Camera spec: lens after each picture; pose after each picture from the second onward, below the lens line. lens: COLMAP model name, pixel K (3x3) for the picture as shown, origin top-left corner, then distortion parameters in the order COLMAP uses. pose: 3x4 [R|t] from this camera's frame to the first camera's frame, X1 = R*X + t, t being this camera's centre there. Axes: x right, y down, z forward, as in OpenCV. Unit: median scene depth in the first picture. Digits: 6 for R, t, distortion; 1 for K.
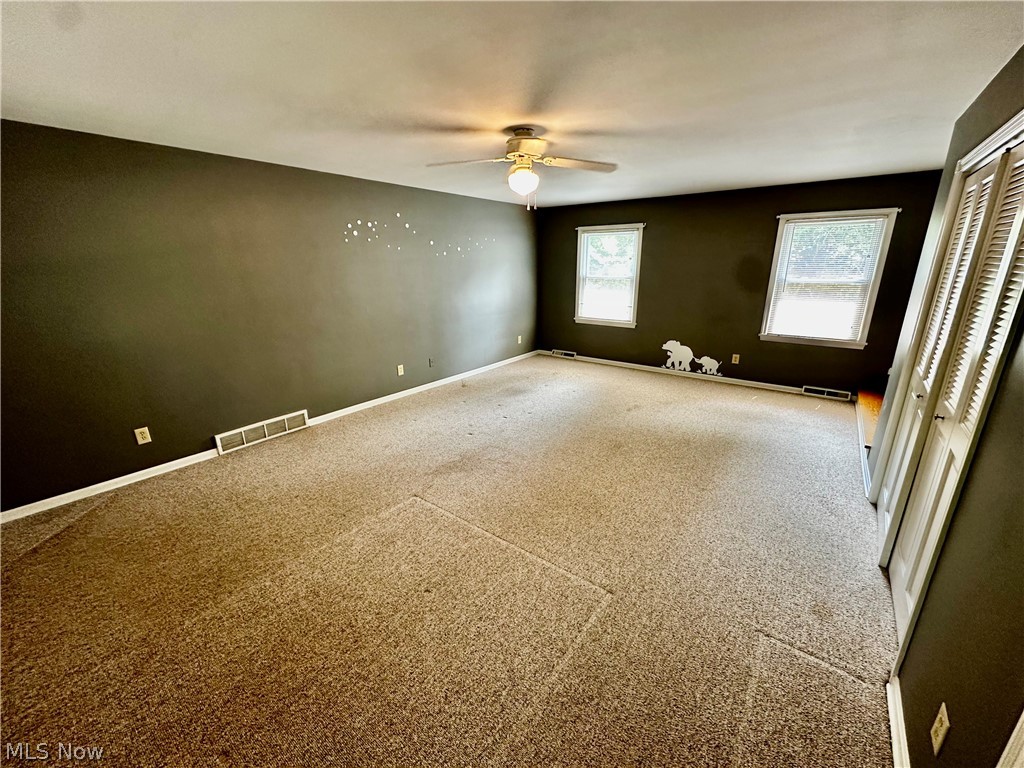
lens RADIAL K [[407.7, 0, 513.8], [0, 407.7, 386.8], [0, 0, 1]] dist [-0.005812, 0.001250]
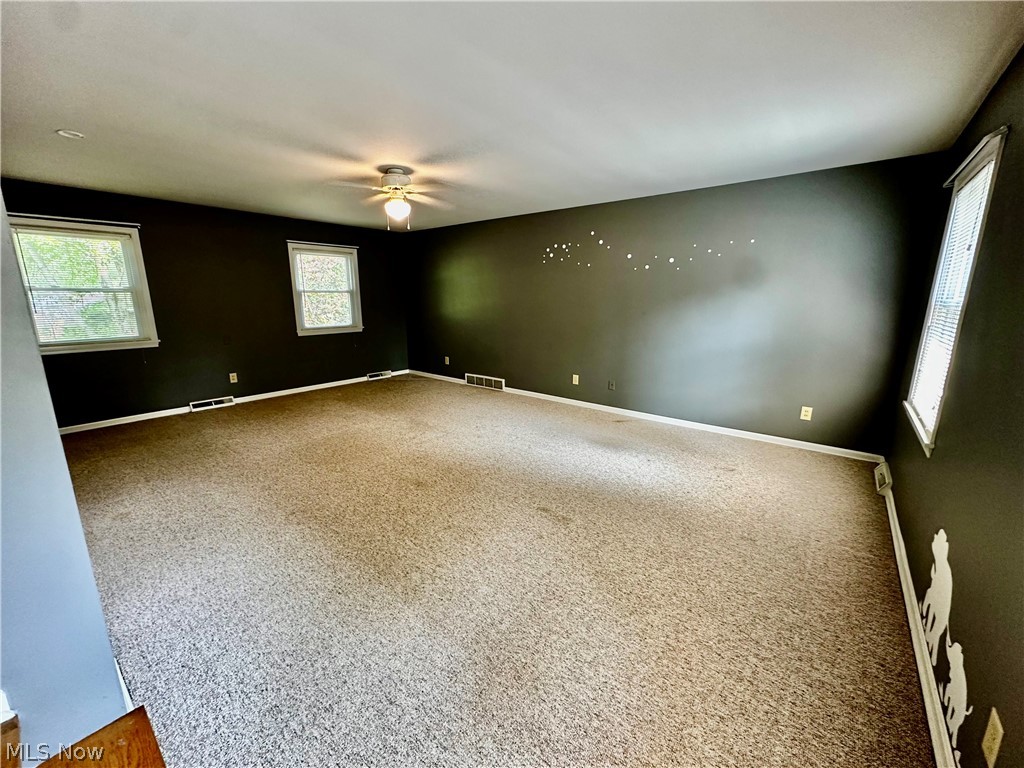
lens RADIAL K [[407.7, 0, 510.4], [0, 407.7, 385.6], [0, 0, 1]] dist [-0.005812, 0.001250]
pose [[-0.025979, 0.225048, -0.974001, 0.702086], [-0.298707, 0.928069, 0.222403, -0.195316], [0.953991, 0.296719, 0.043113, 0.741589]]
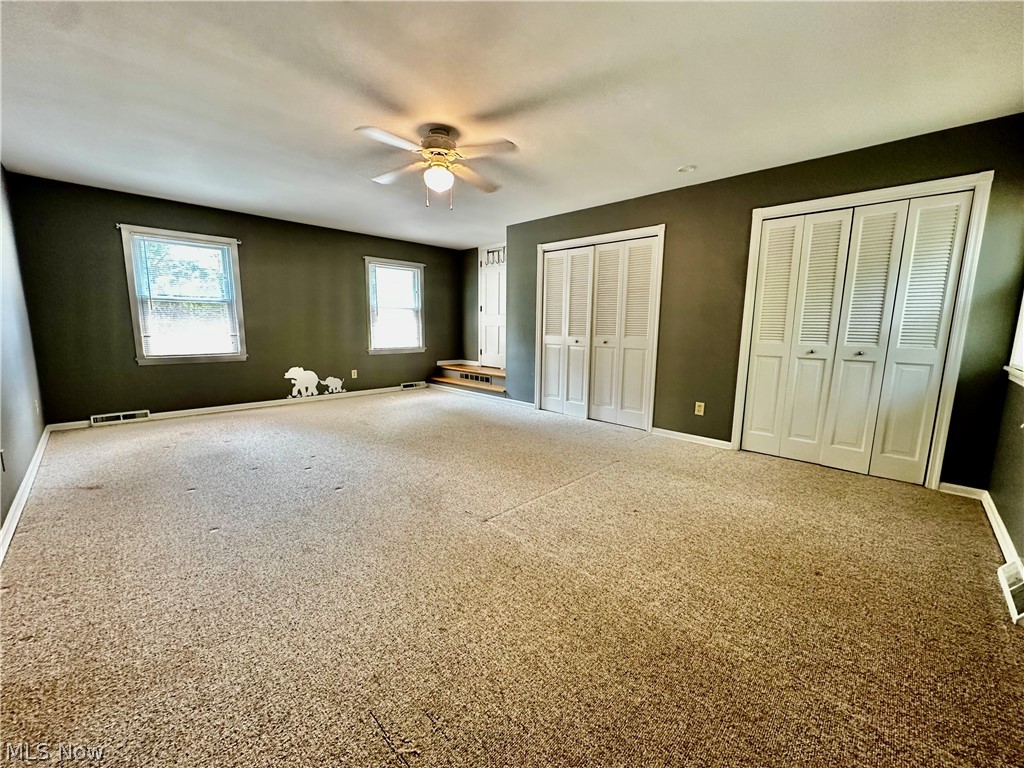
lens RADIAL K [[407.7, 0, 512.7], [0, 407.7, 386.8], [0, 0, 1]] dist [-0.005812, 0.001250]
pose [[0.121286, -0.143175, 0.982237, -0.537362], [0.280922, 0.954038, 0.104377, -0.028574], [-0.952036, 0.263272, 0.155933, 0.412378]]
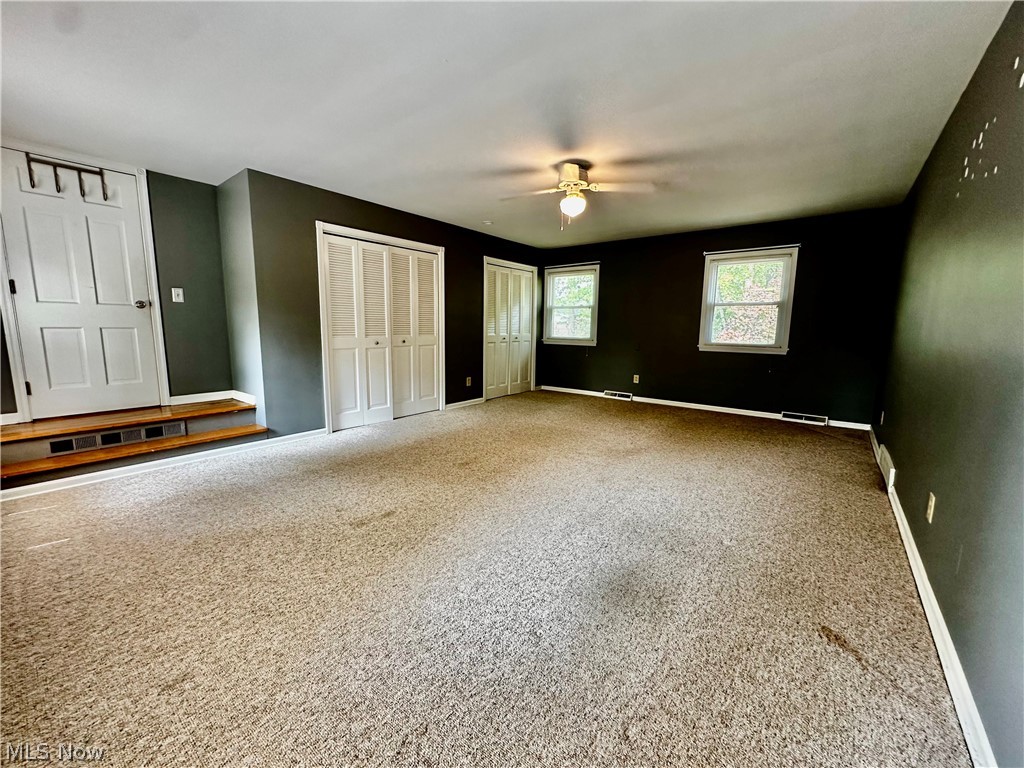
lens RADIAL K [[407.7, 0, 513.1], [0, 407.7, 383.7], [0, 0, 1]] dist [-0.005812, 0.001250]
pose [[-0.999950, -0.005167, 0.008563, 0.096543], [-0.000984, 0.902889, 0.429873, -0.281032], [-0.009953, 0.429843, -0.902849, 1.198979]]
